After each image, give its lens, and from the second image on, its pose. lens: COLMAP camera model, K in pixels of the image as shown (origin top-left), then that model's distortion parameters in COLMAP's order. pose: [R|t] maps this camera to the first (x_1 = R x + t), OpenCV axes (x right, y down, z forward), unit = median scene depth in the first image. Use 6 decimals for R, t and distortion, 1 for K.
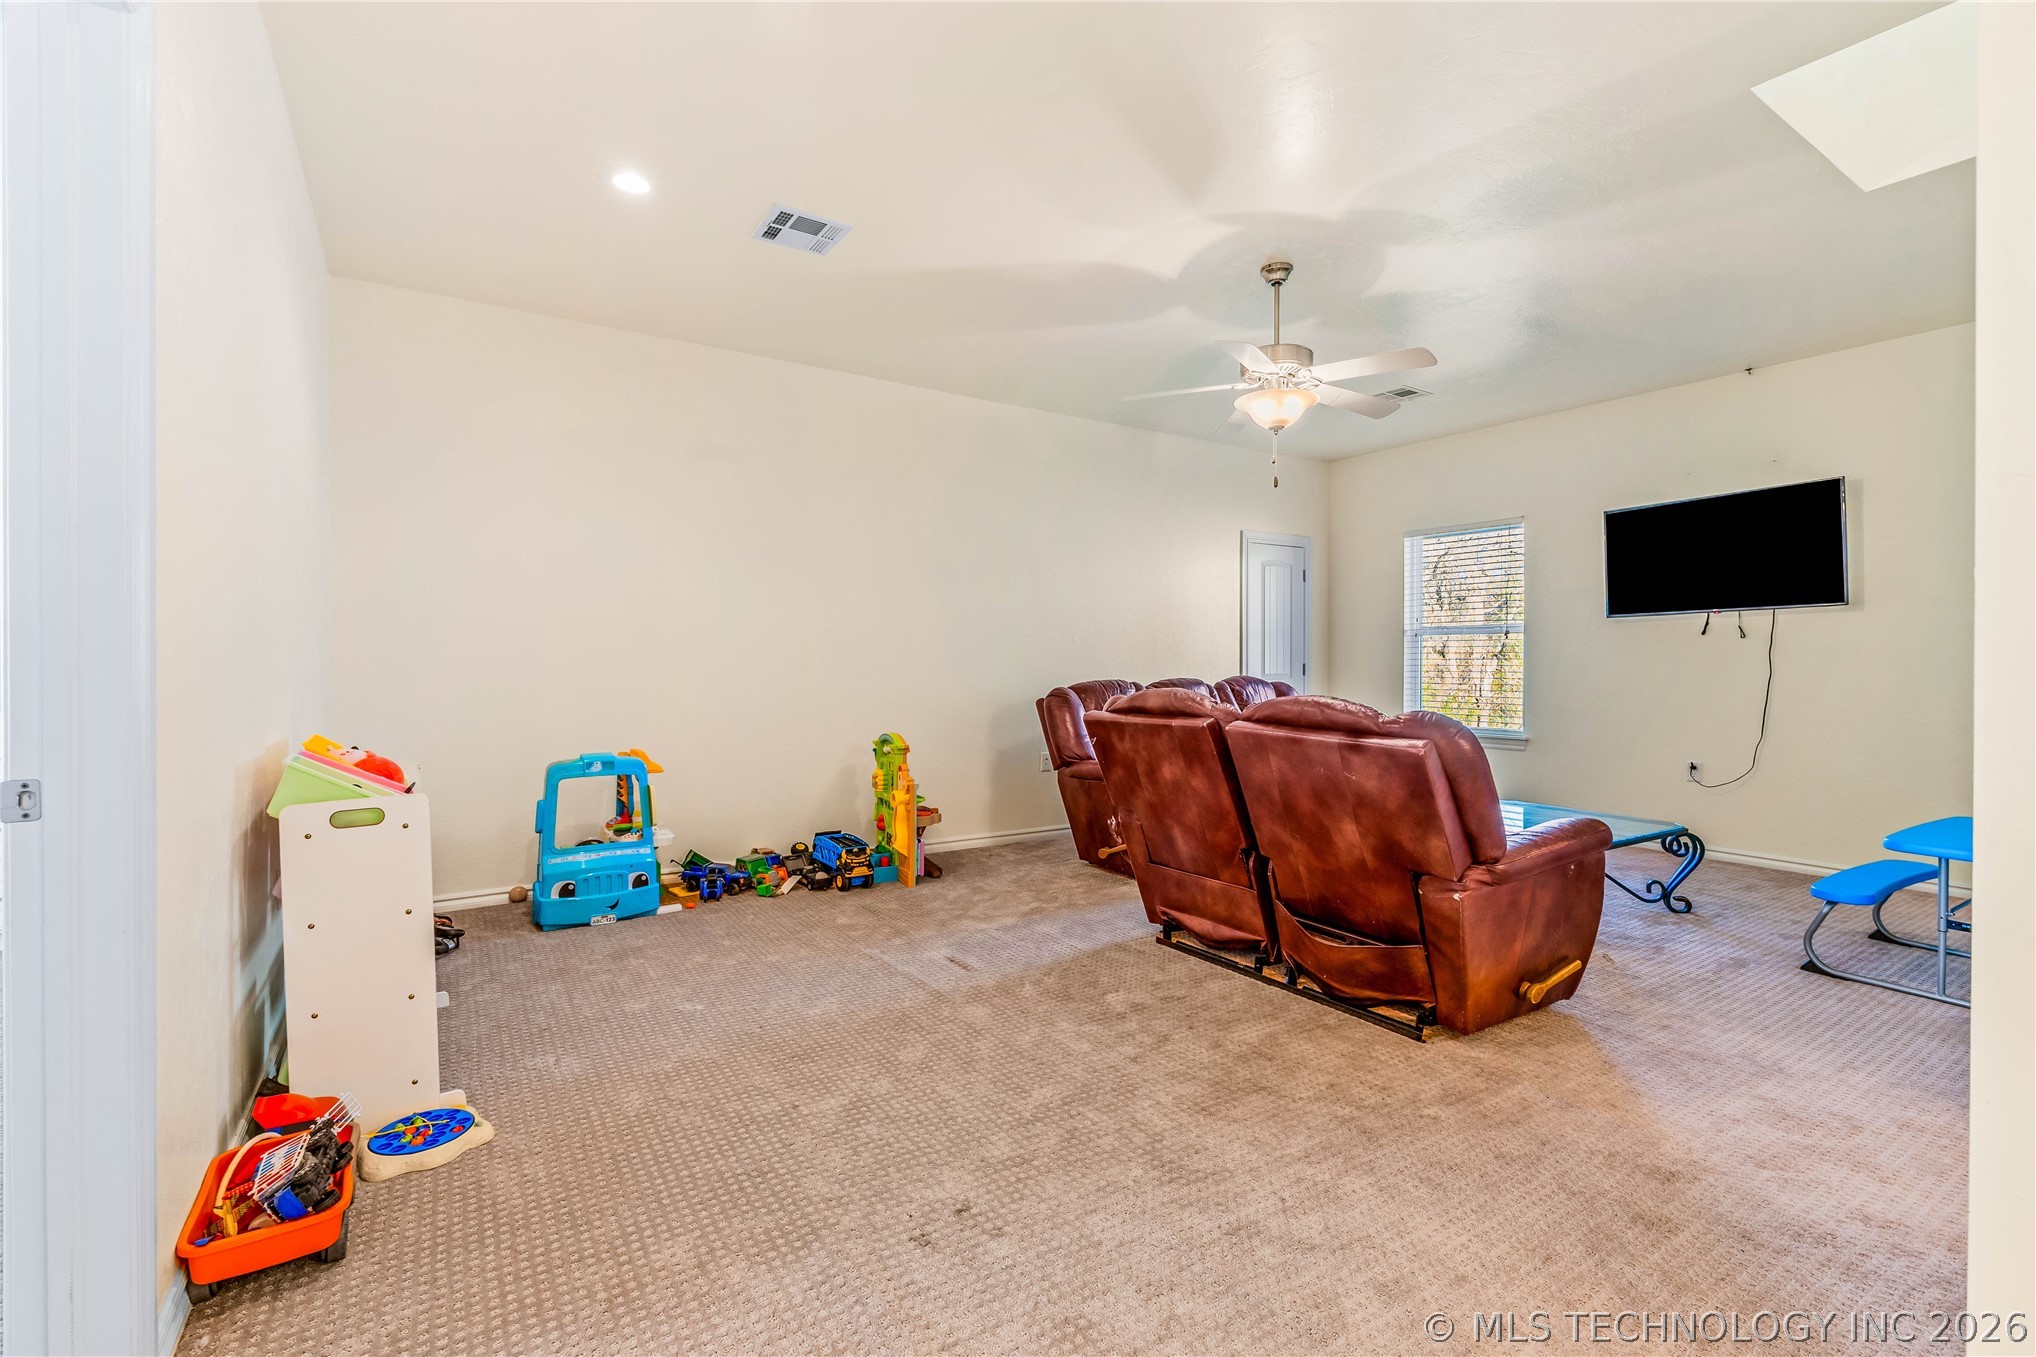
lens RADIAL K [[902.1, 0, 1024.4], [0, 902.1, 681.6], [0, 0, 1]] dist [-0.004237, 0.000064]
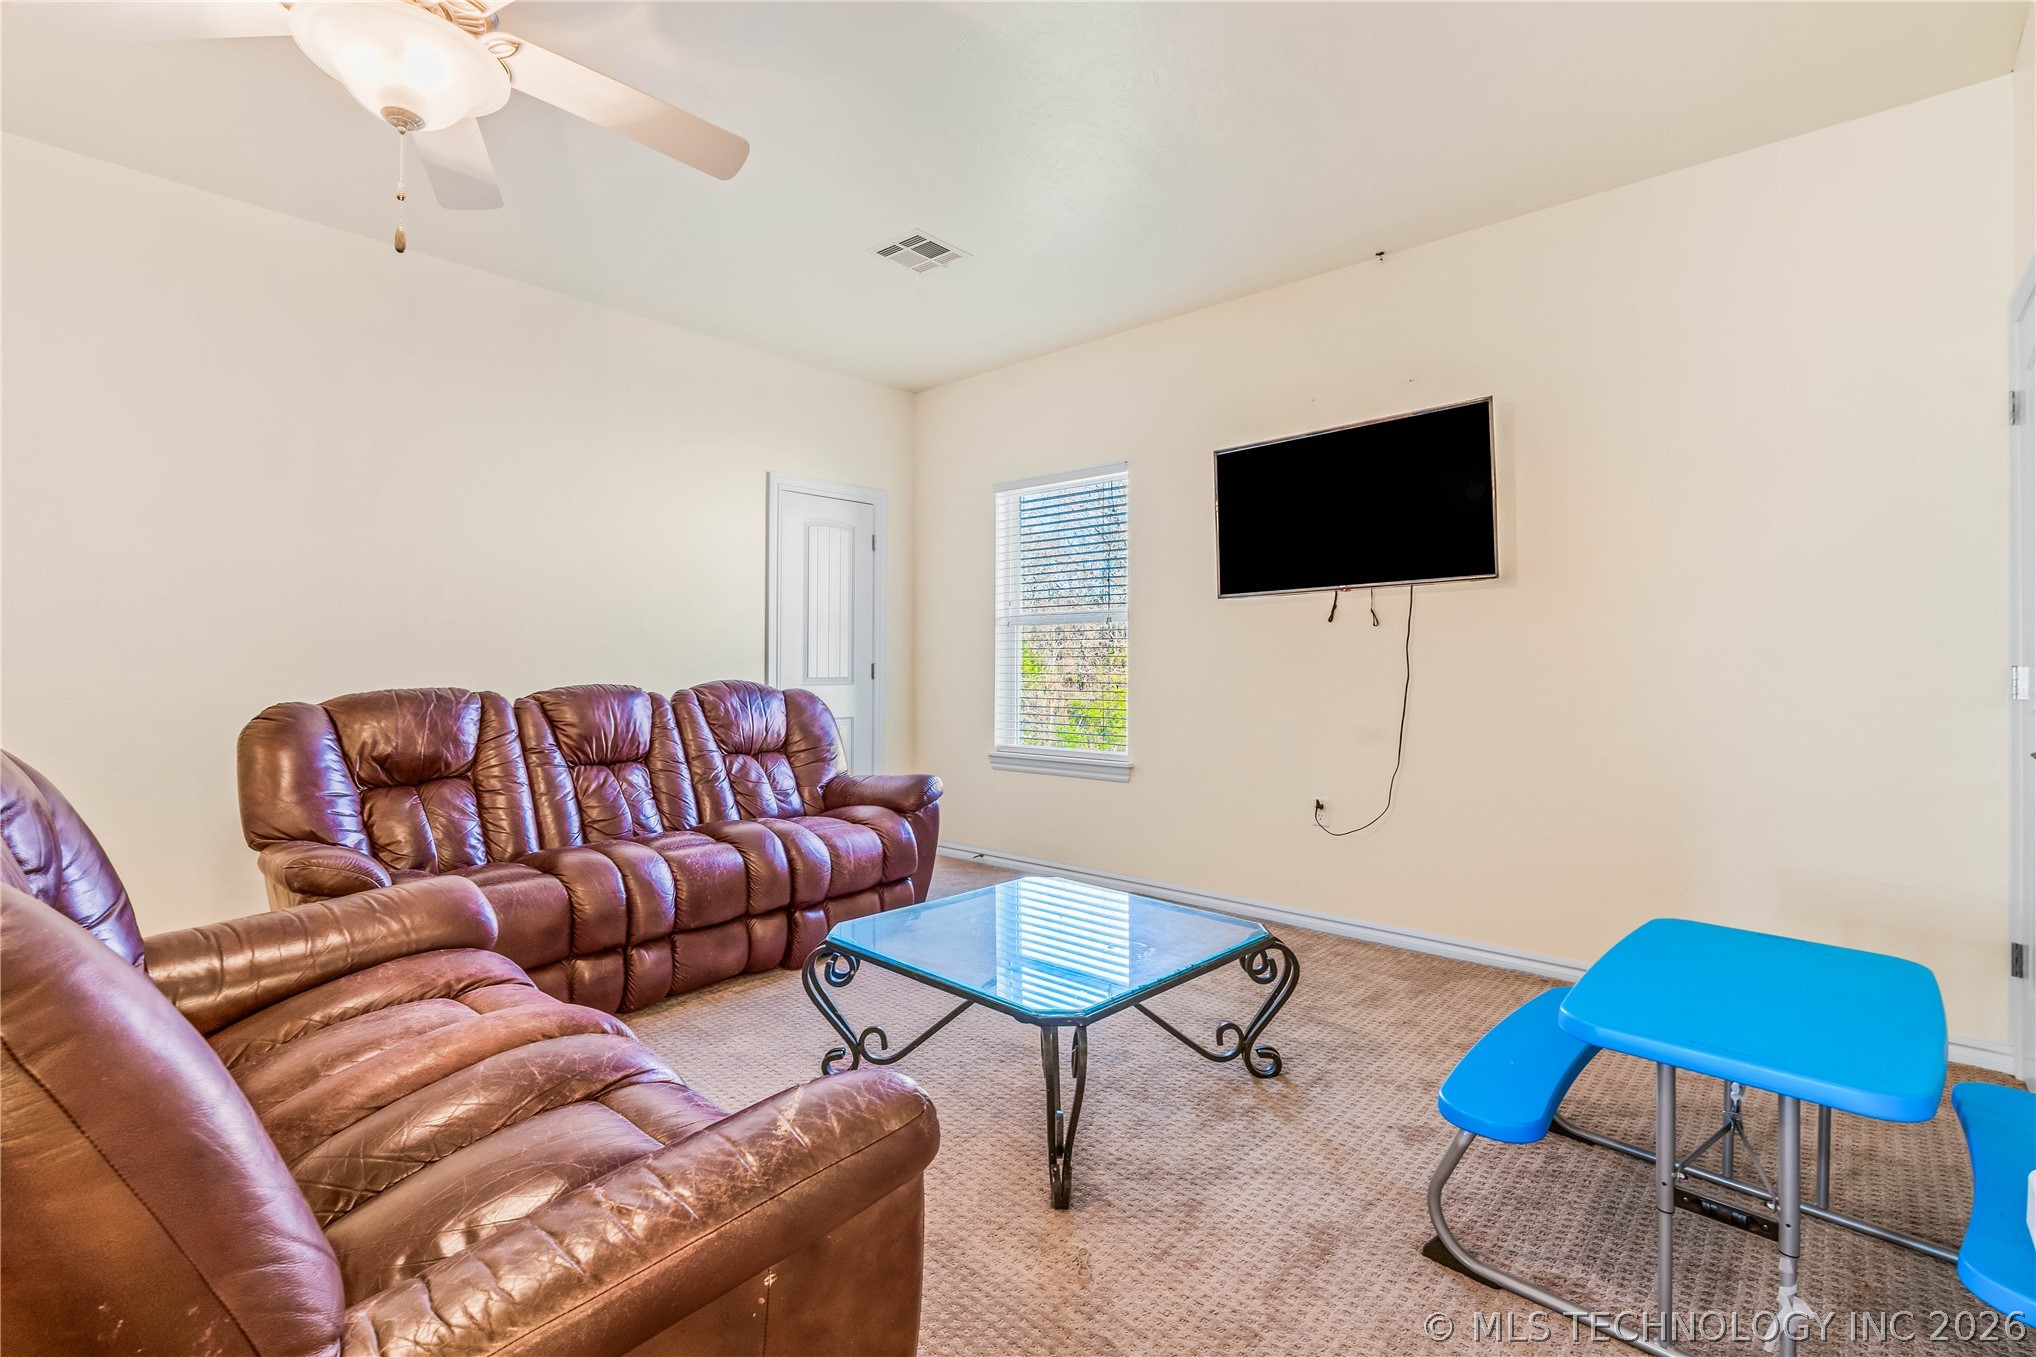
lens RADIAL K [[902.1, 0, 1024.4], [0, 902.1, 681.6], [0, 0, 1]] dist [-0.004237, 0.000064]
pose [[0.967777, -0.004403, 0.251769, 0.400104], [0.005547, 0.999977, -0.003833, -0.002857], [-0.251746, 0.005106, 0.967780, 0.433782]]
